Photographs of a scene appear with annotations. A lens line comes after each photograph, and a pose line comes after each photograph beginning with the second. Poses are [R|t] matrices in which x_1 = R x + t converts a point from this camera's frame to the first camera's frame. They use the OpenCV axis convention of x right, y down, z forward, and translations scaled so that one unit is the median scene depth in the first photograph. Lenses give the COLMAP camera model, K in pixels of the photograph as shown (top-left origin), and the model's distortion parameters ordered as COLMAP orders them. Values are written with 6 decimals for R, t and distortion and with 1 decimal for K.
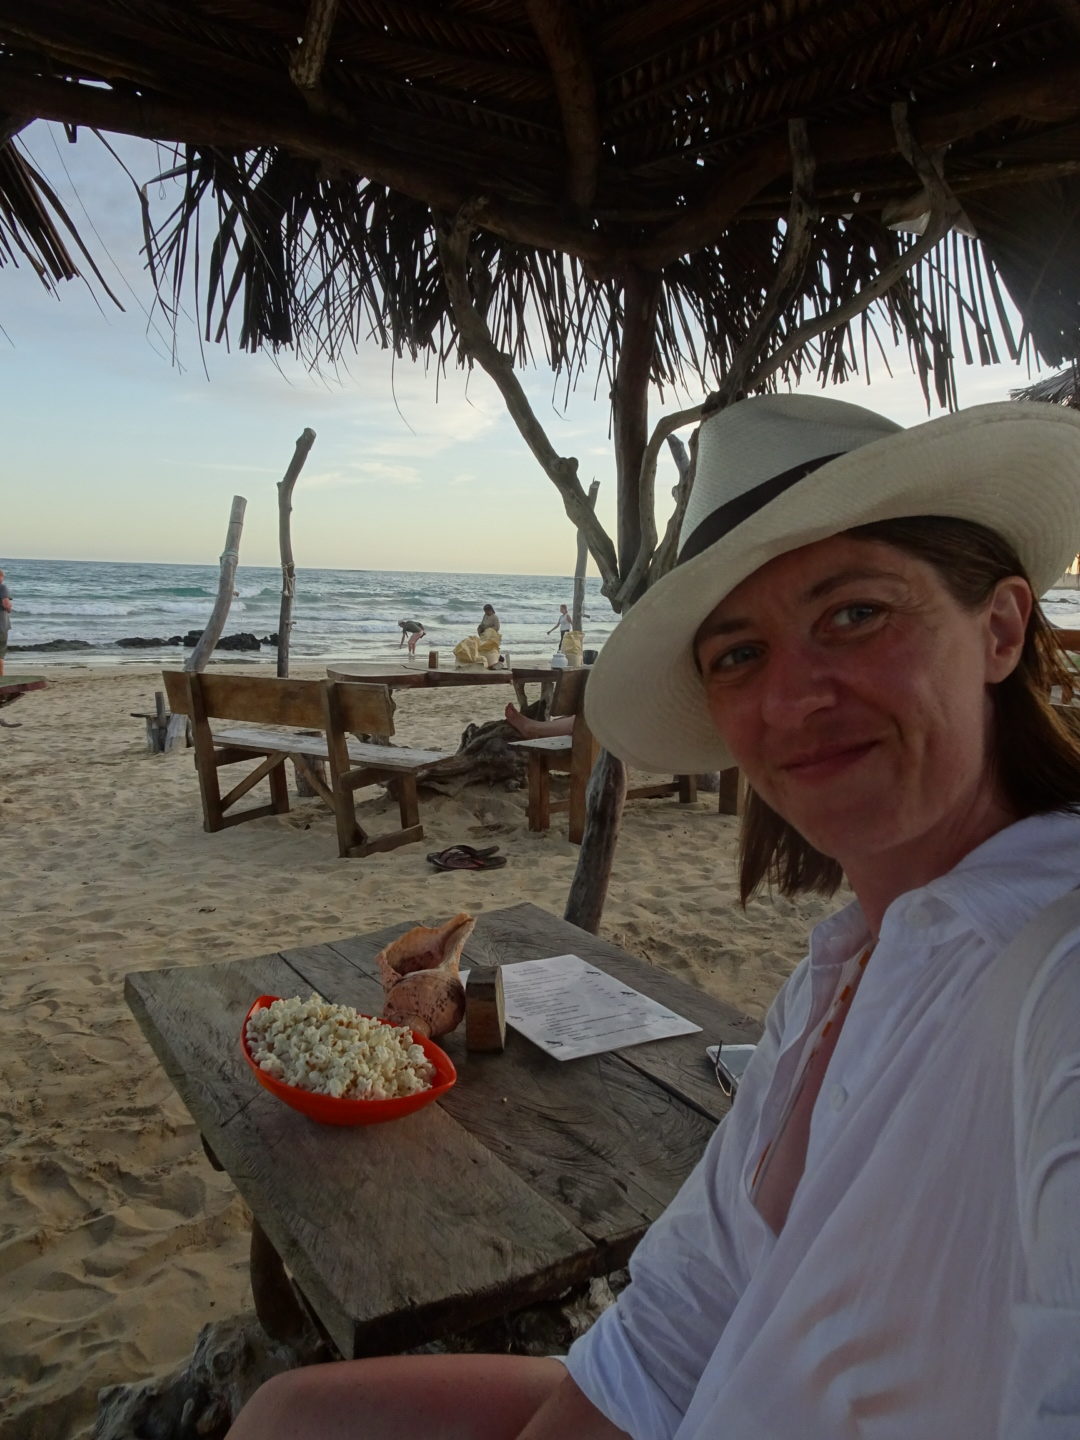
lens RADIAL K [[1013.9, 0, 539.2], [0, 1013.9, 718.2], [0, 0, 1]] dist [-0.008686, 0.015510]
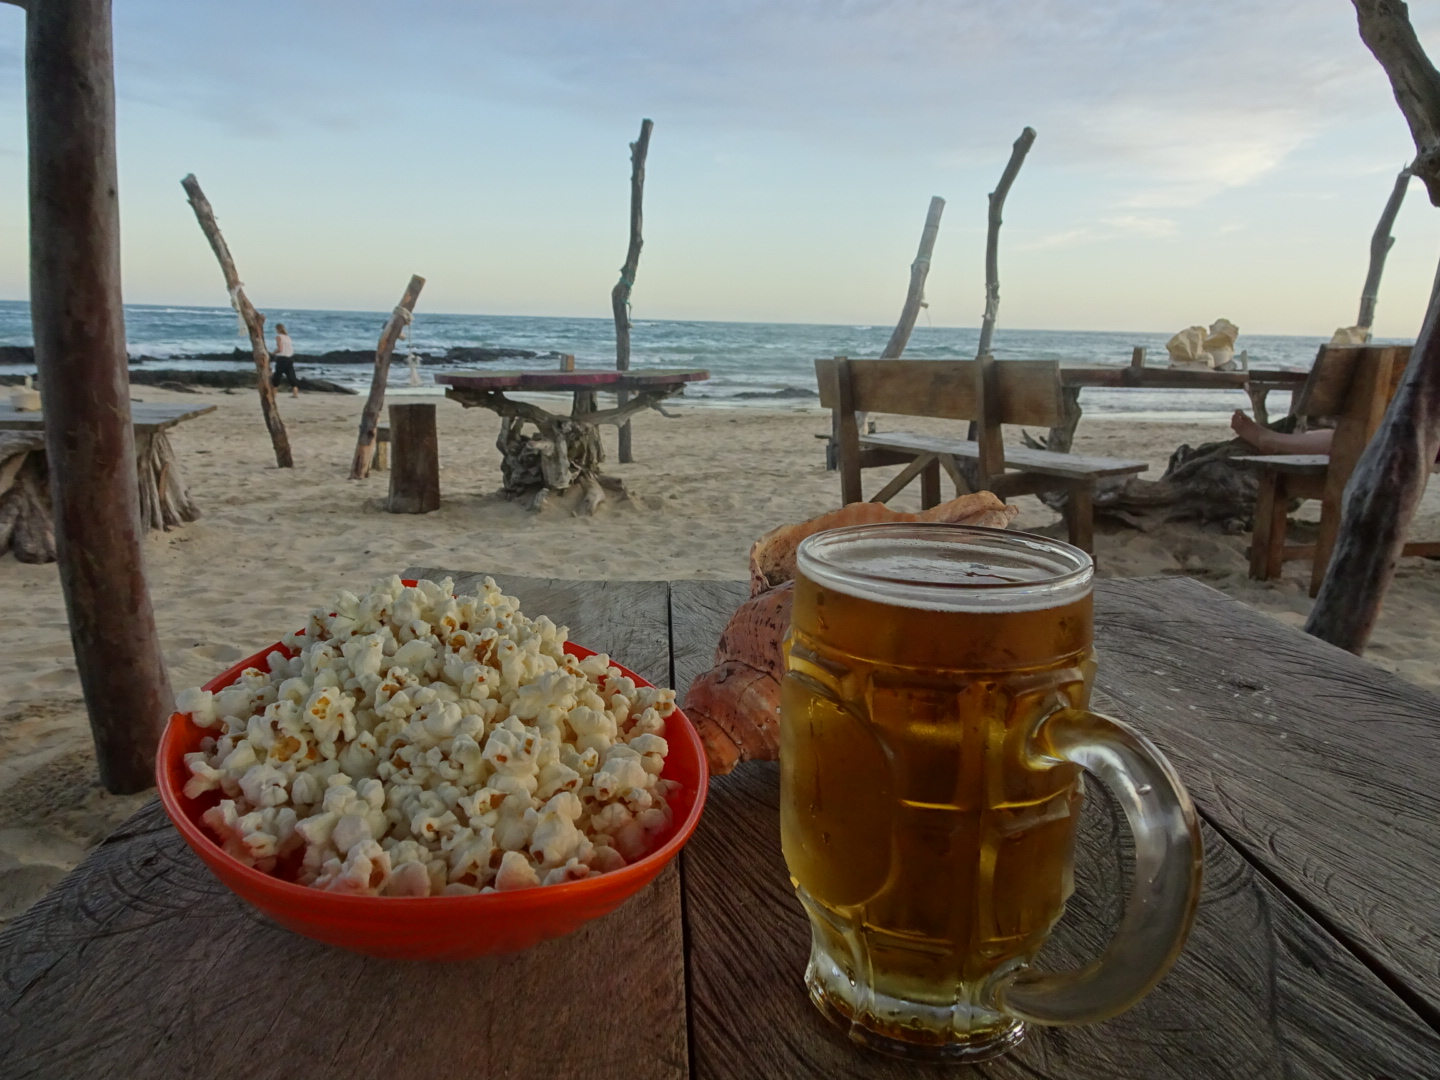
lens RADIAL K [[1013.9, 0, 720.8], [0, 1013.9, 543.0], [0, 0, 1]] dist [-0.008686, 0.015510]
pose [[0.867726, 0.097684, -0.487349, 0.011830], [-0.068769, 0.994662, 0.076926, 0.048963], [0.492262, -0.033236, 0.869812, 0.154363]]
